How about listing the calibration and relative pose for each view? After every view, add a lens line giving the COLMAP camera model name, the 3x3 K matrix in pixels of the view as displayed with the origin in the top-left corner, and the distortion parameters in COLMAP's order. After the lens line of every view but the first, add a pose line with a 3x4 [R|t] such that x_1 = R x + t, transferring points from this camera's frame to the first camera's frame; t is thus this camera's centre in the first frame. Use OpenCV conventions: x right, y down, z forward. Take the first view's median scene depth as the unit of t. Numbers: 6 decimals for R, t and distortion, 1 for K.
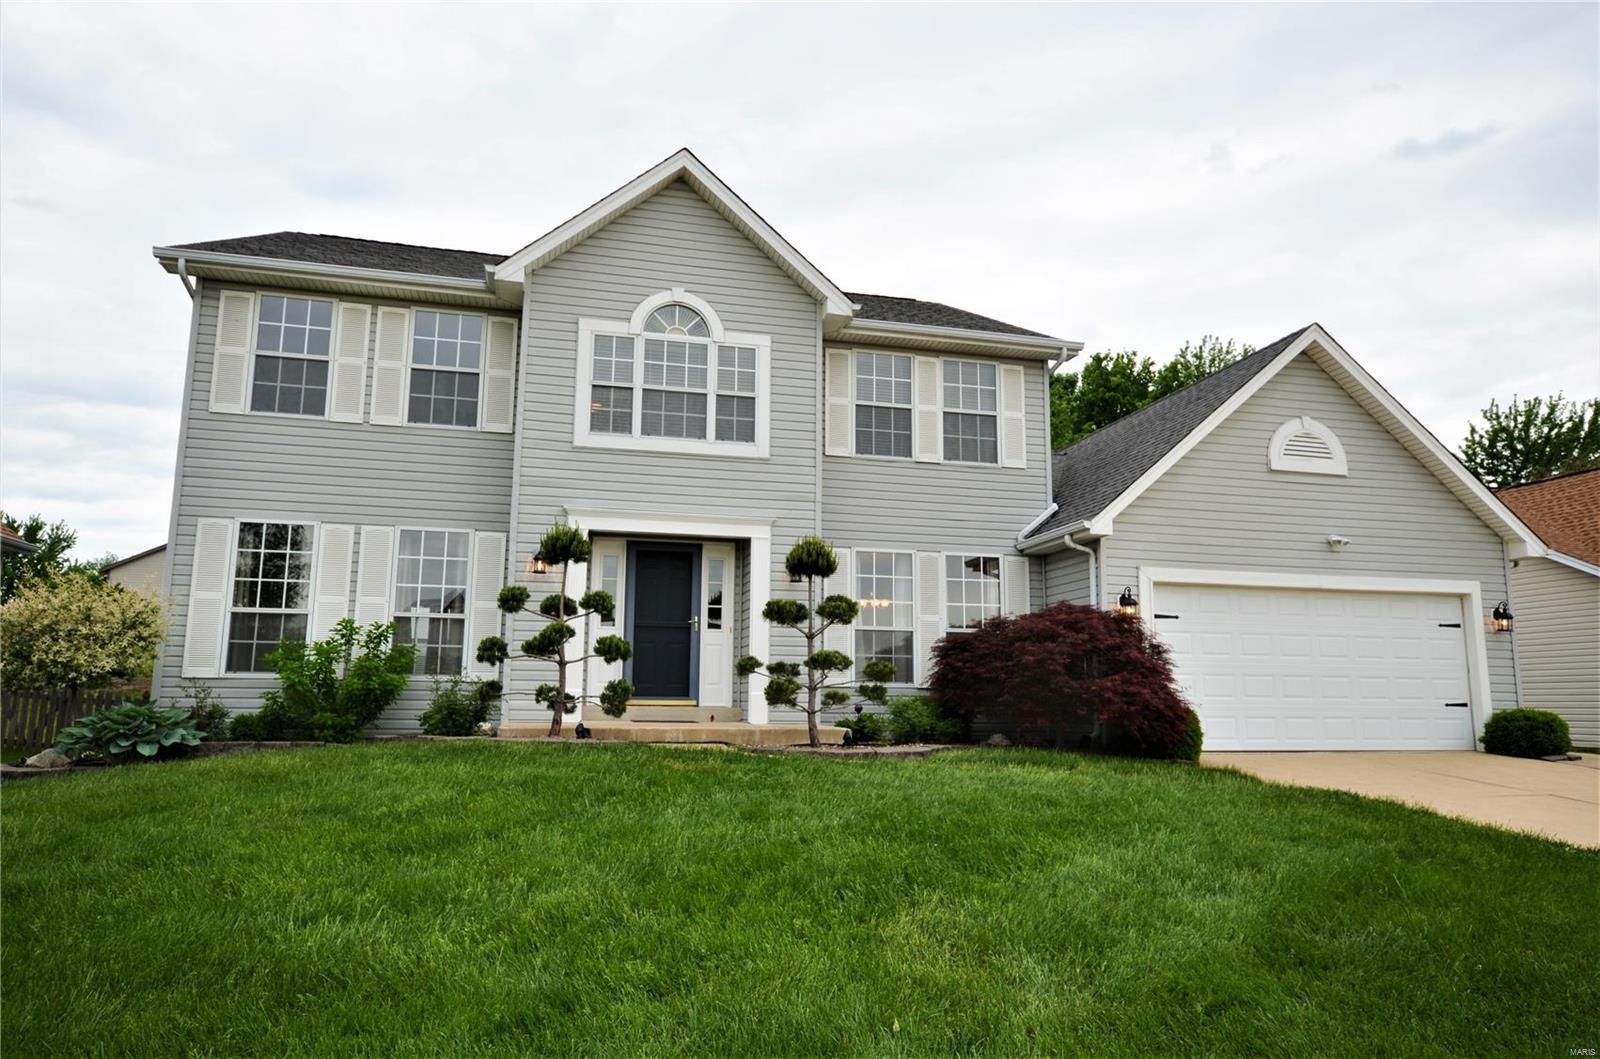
lens RADIAL K [[1019.9, 0, 802.1], [0, 1019.9, 555.3], [0, 0, 1]] dist [0.004787, 0.006099]
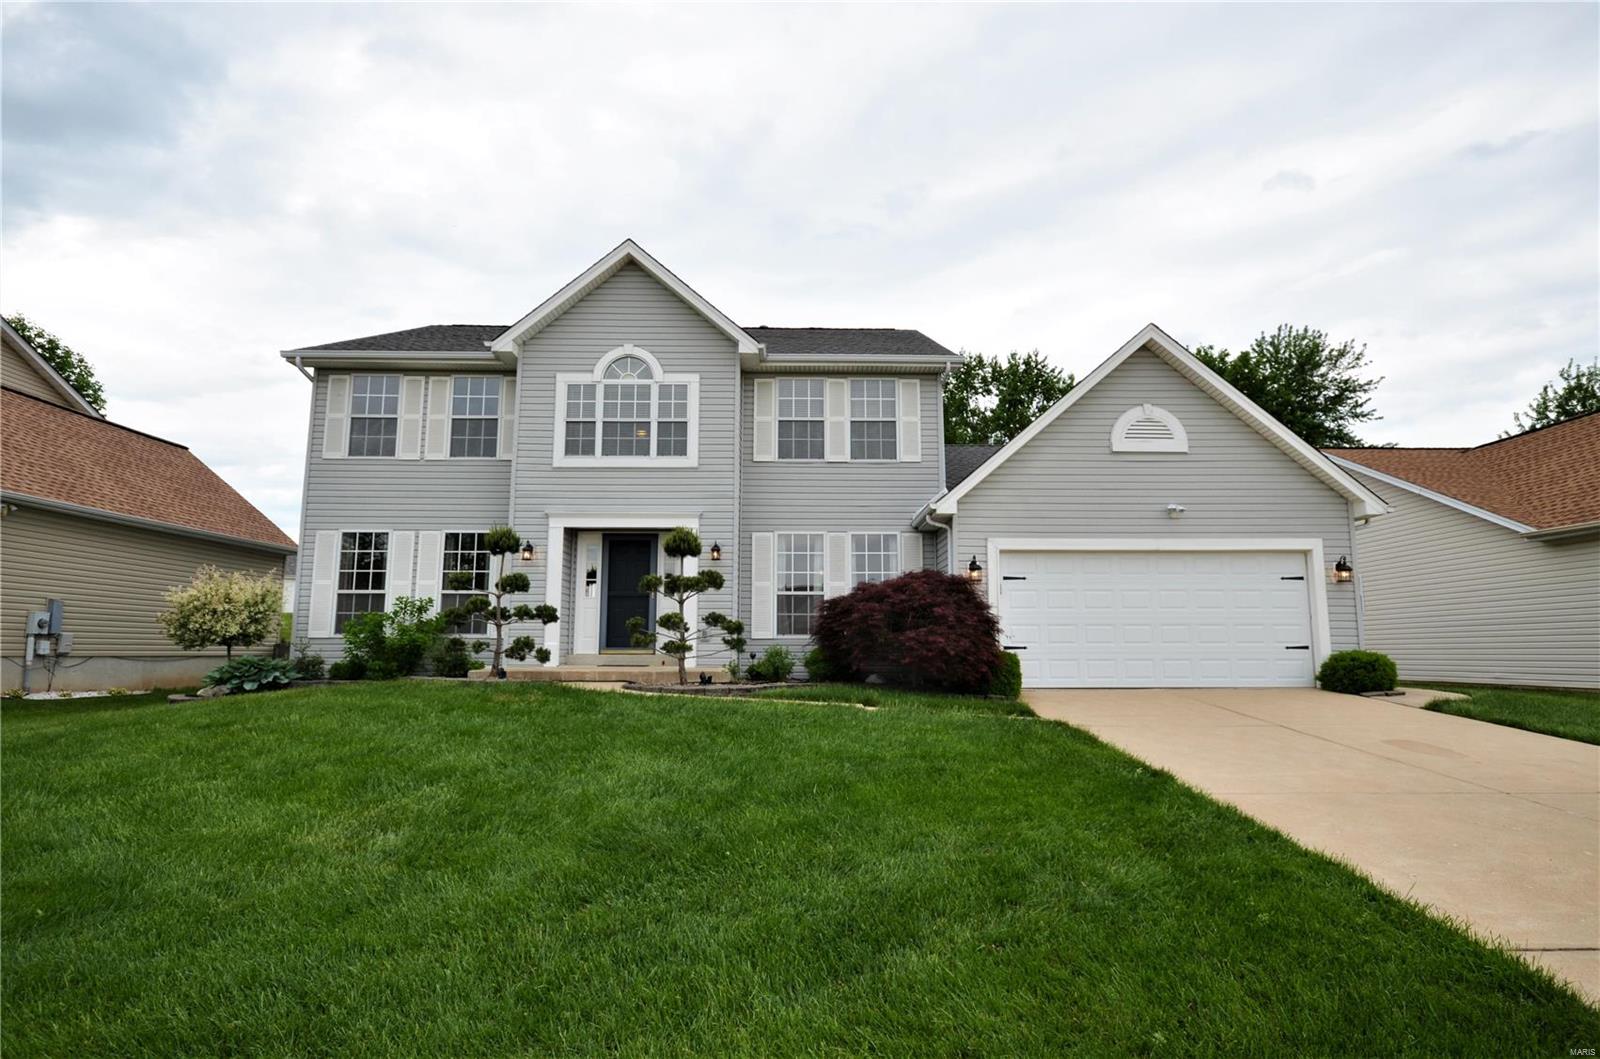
lens RADIAL K [[802.0, 0, 804.5], [0, 802.0, 551.1], [0, 0, 1]] dist [0.003061, 0.000104]
pose [[0.975481, -0.035397, -0.217219, 0.327004], [0.040069, 0.999050, 0.017141, 0.001453], [0.216406, -0.025425, 0.975972, 0.011924]]
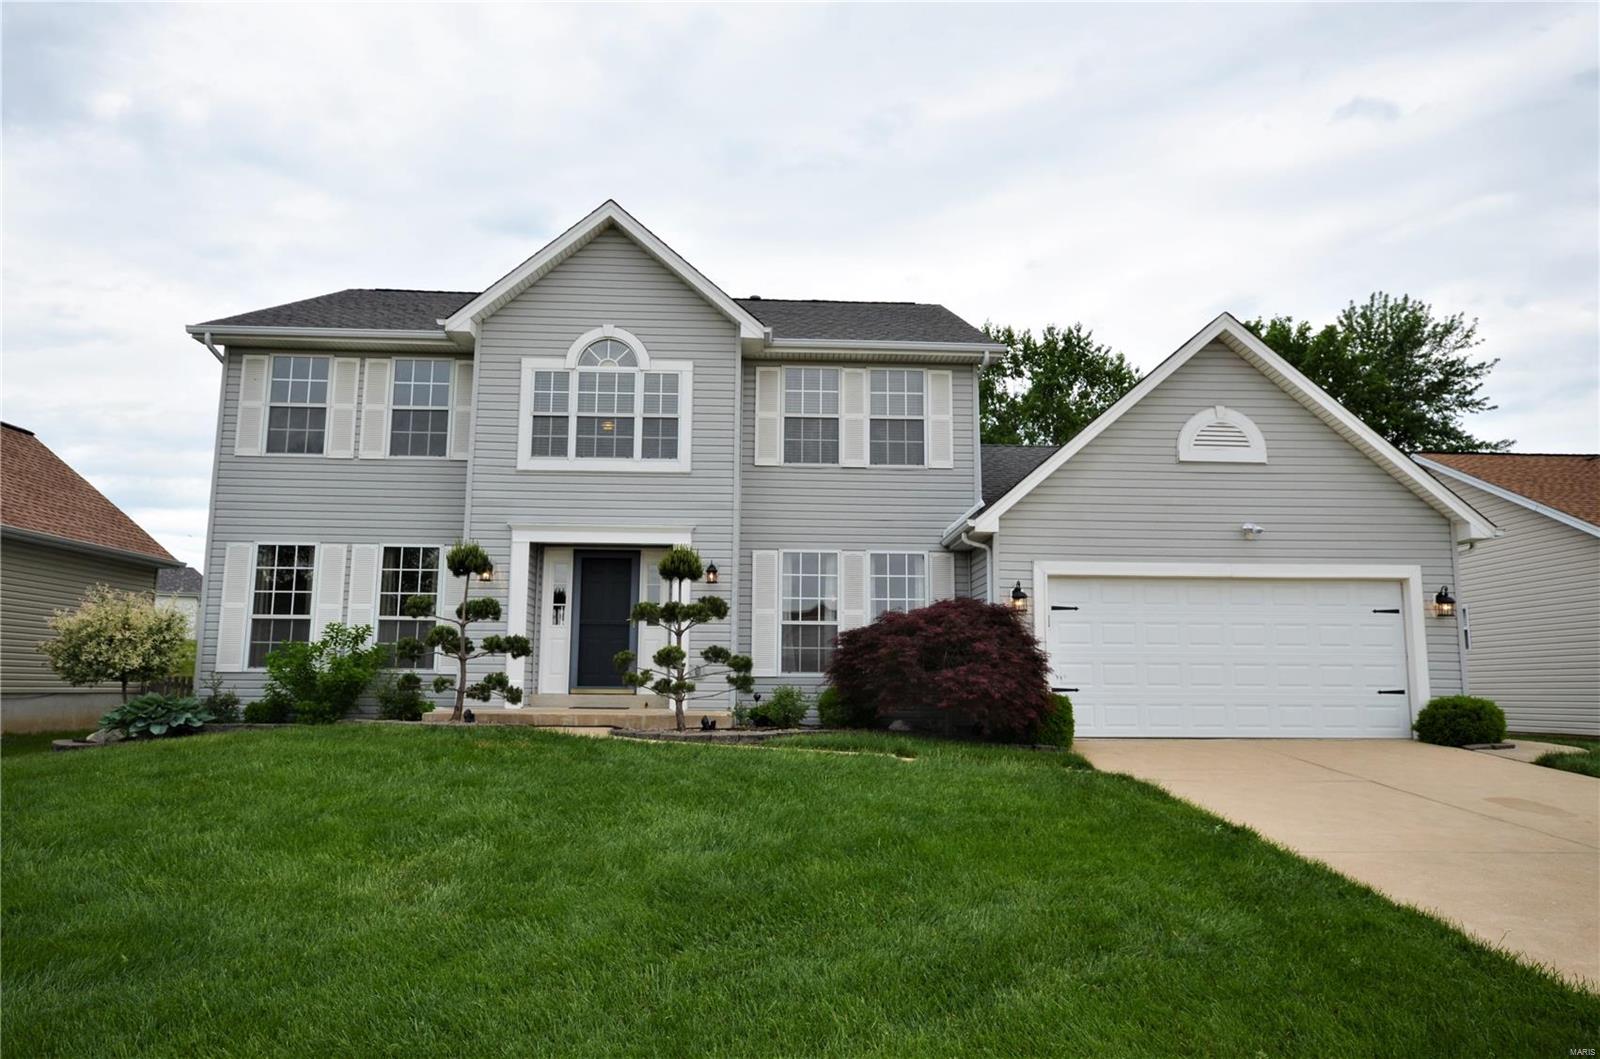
lens RADIAL K [[1019.9, 0, 802.1], [0, 1019.9, 555.3], [0, 0, 1]] dist [0.004787, 0.006099]
pose [[0.981205, -0.026996, -0.191070, 0.299464], [0.029473, 0.999514, 0.010136, -0.012240], [0.190703, -0.015577, 0.981524, -0.071135]]
